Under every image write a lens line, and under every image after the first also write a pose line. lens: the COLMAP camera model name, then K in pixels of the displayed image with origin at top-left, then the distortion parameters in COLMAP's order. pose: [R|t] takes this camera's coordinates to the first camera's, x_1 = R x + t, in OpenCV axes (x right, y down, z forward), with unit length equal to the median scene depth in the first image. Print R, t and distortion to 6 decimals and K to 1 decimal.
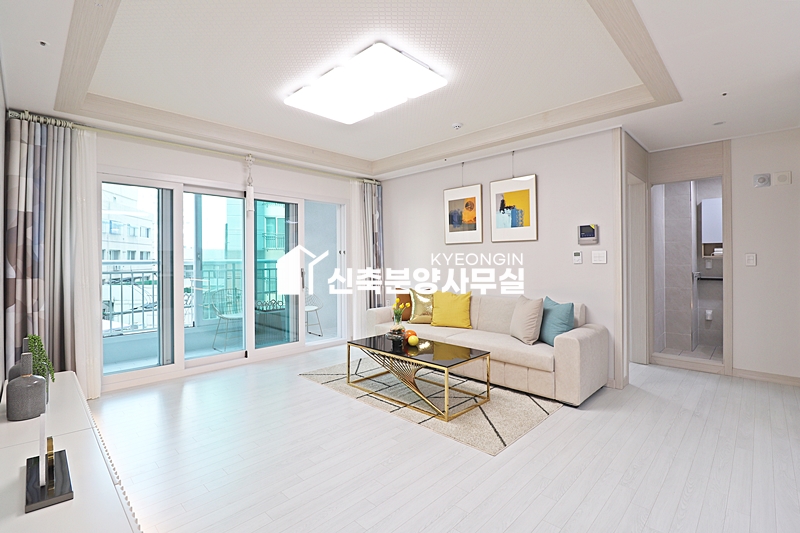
lens RADIAL K [[369.6, 0, 401.9], [0, 369.6, 260.2], [0, 0, 1]] dist [-0.003264, -0.009397]
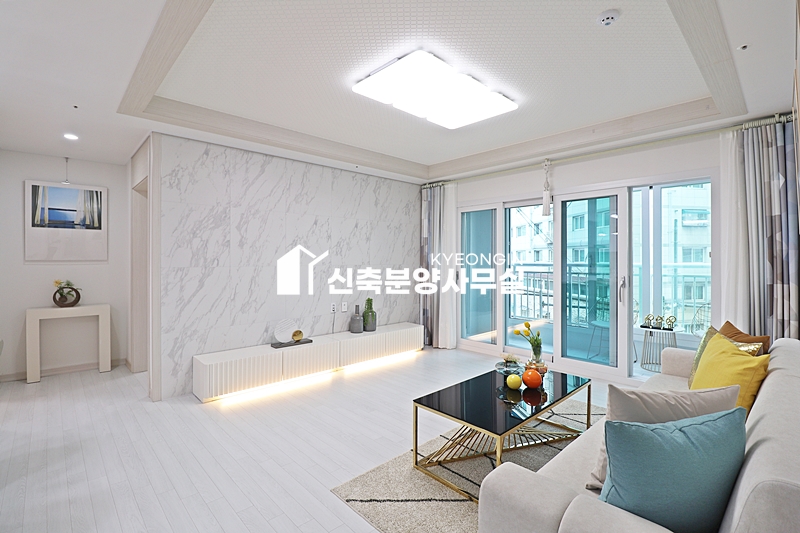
lens RADIAL K [[369.6, 0, 404.0], [0, 369.6, 261.5], [0, 0, 1]] dist [-0.003264, -0.009397]
pose [[-0.031605, 0.012198, -0.999426, 0.660866], [-0.000140, 0.999925, 0.012209, -0.022711], [0.999500, 0.000526, -0.031601, 0.702149]]
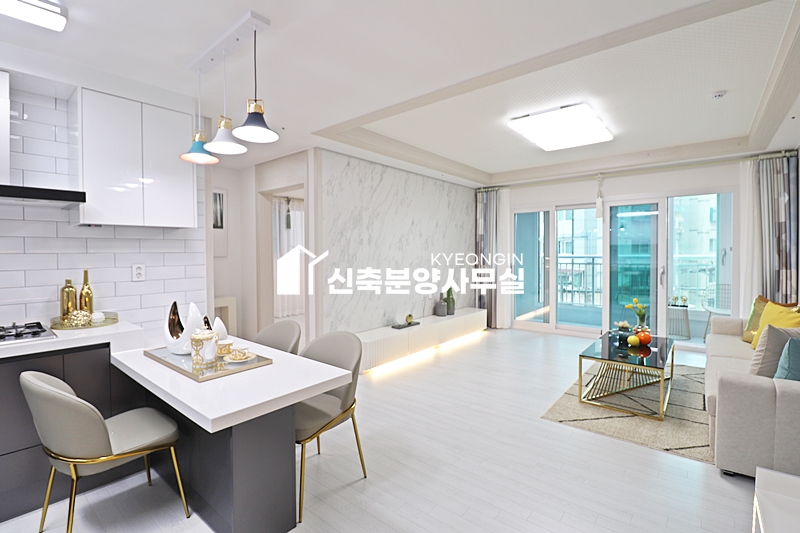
lens RADIAL K [[369.6, 0, 402.7], [0, 369.6, 261.0], [0, 0, 1]] dist [-0.003264, -0.009397]
pose [[0.091637, 0.030138, -0.995336, 0.852043], [0.005718, 0.999510, 0.030791, -0.032344], [0.995776, -0.008513, 0.091420, 0.238646]]
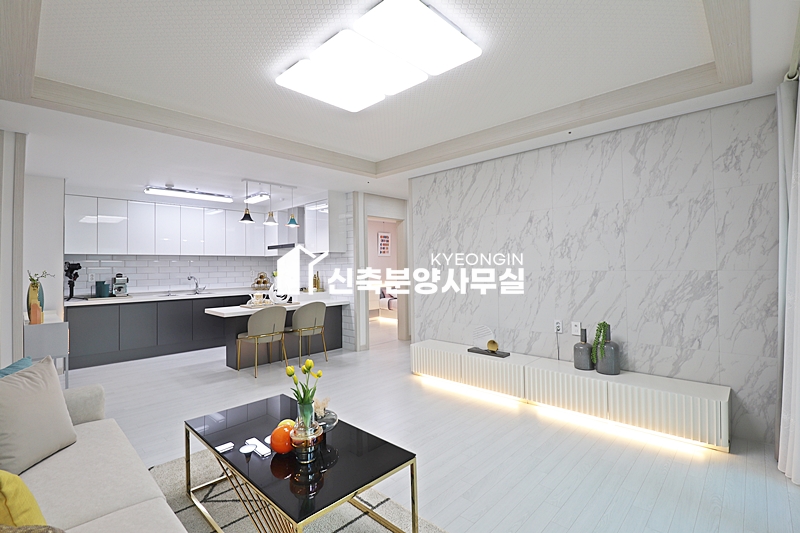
lens RADIAL K [[369.6, 0, 393.0], [0, 369.6, 259.3], [0, 0, 1]] dist [-0.003264, -0.009397]
pose [[-0.999759, 0.019595, -0.009916, -0.095115], [0.019810, 0.999559, -0.022111, -0.012178], [0.009478, -0.022302, -0.999706, 1.340376]]
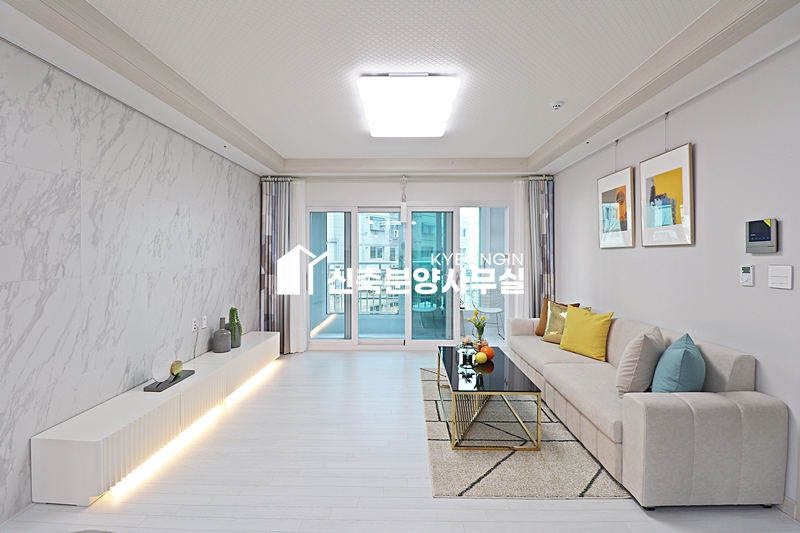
lens RADIAL K [[369.6, 0, 400.4], [0, 369.6, 259.8], [0, 0, 1]] dist [-0.003264, -0.009397]
pose [[0.686786, 0.014973, -0.726706, 0.488041], [-0.005029, 0.999862, 0.015849, -0.036395], [0.726842, -0.007230, 0.686766, 0.190205]]
